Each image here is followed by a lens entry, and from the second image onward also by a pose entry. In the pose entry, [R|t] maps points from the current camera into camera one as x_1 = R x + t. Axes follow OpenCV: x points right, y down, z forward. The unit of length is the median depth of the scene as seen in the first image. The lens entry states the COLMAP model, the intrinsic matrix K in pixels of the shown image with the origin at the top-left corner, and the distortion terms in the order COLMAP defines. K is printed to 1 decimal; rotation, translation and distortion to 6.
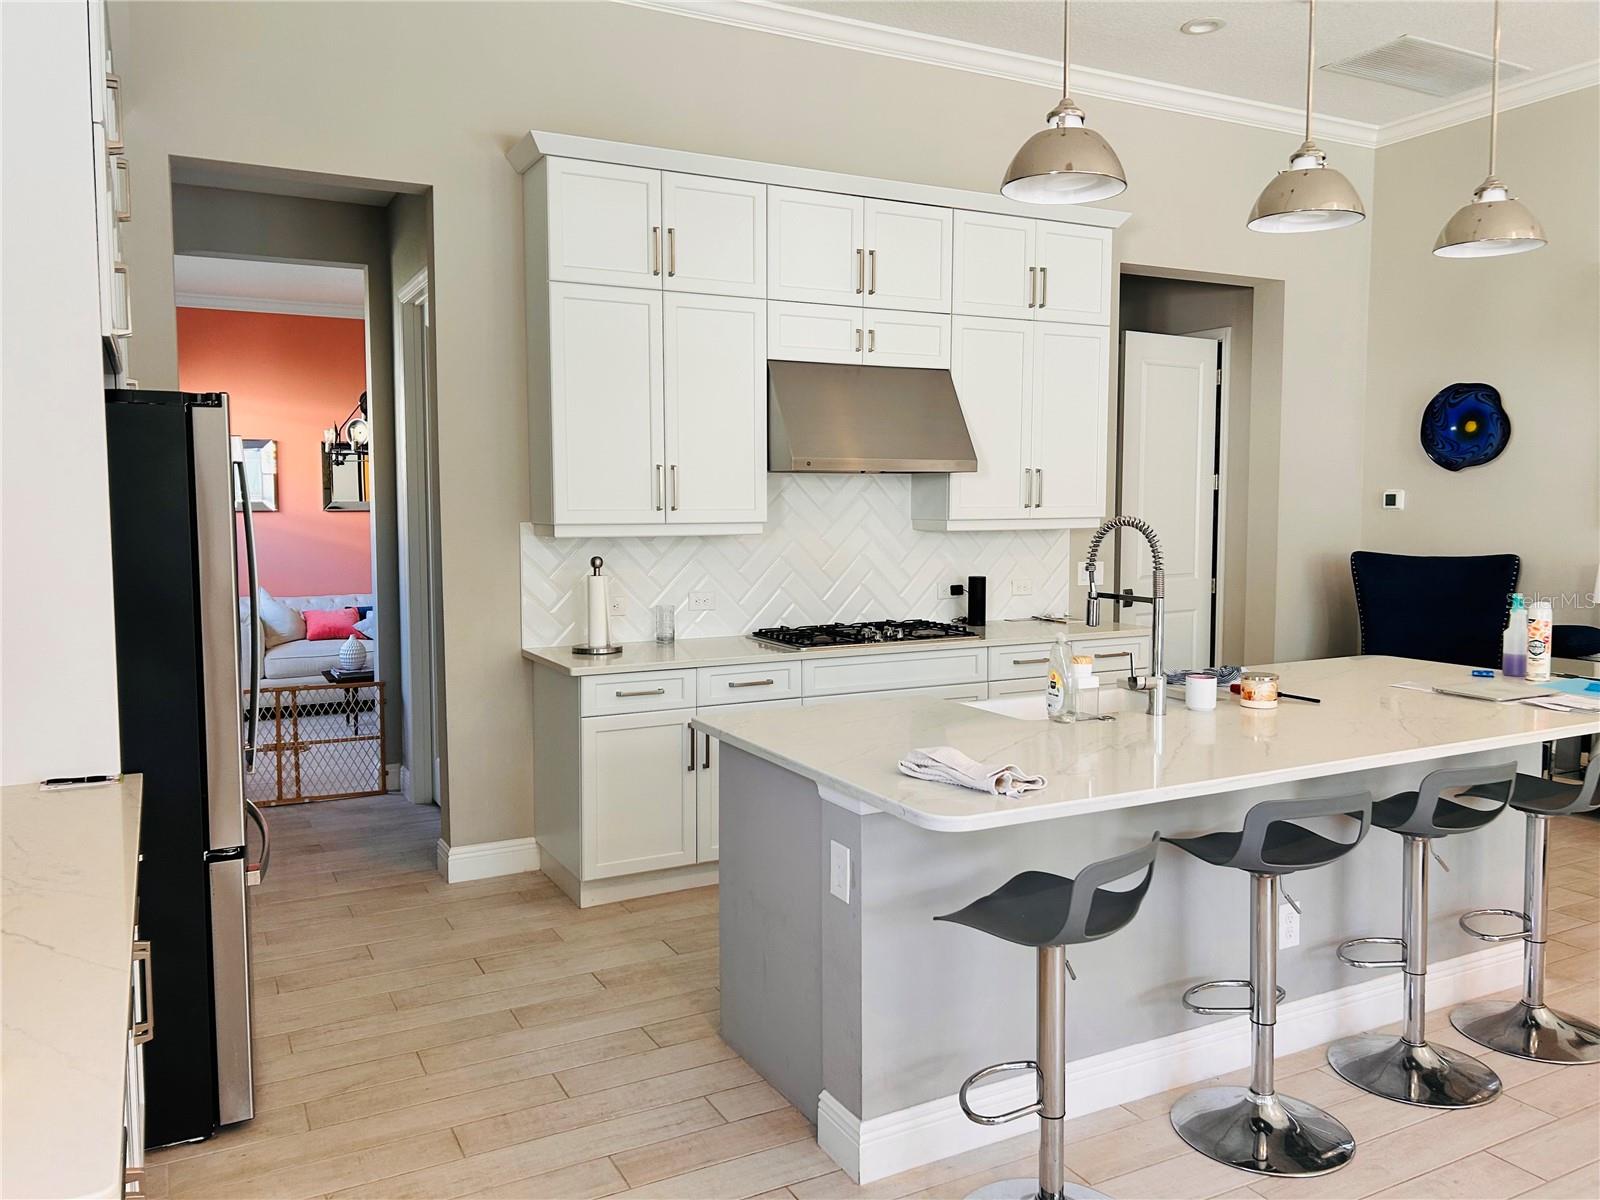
lens RADIAL K [[1209.6, 0, 800.0], [0, 1209.6, 600.0], [0, 0, 1]] dist [0.117526, -0.177396]
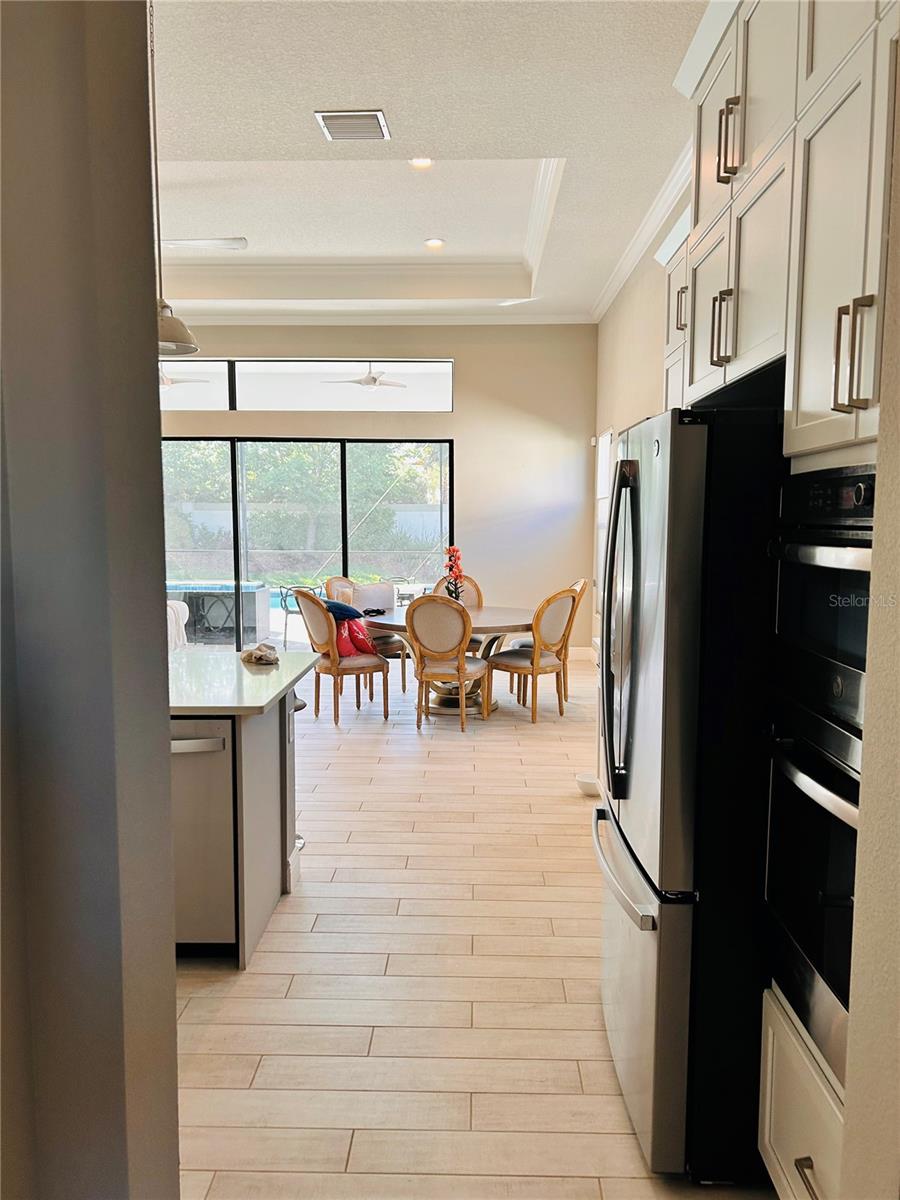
lens RADIAL K [[907.2, 0, 450.0], [0, 907.2, 600.0], [0, 0, 1]] dist [0.117526, -0.177396]
pose [[-0.873581, -0.044529, 0.484638, -0.659788], [0.038041, 0.986511, 0.159213, -0.136925], [-0.485191, 0.157521, -0.860103, 1.615550]]
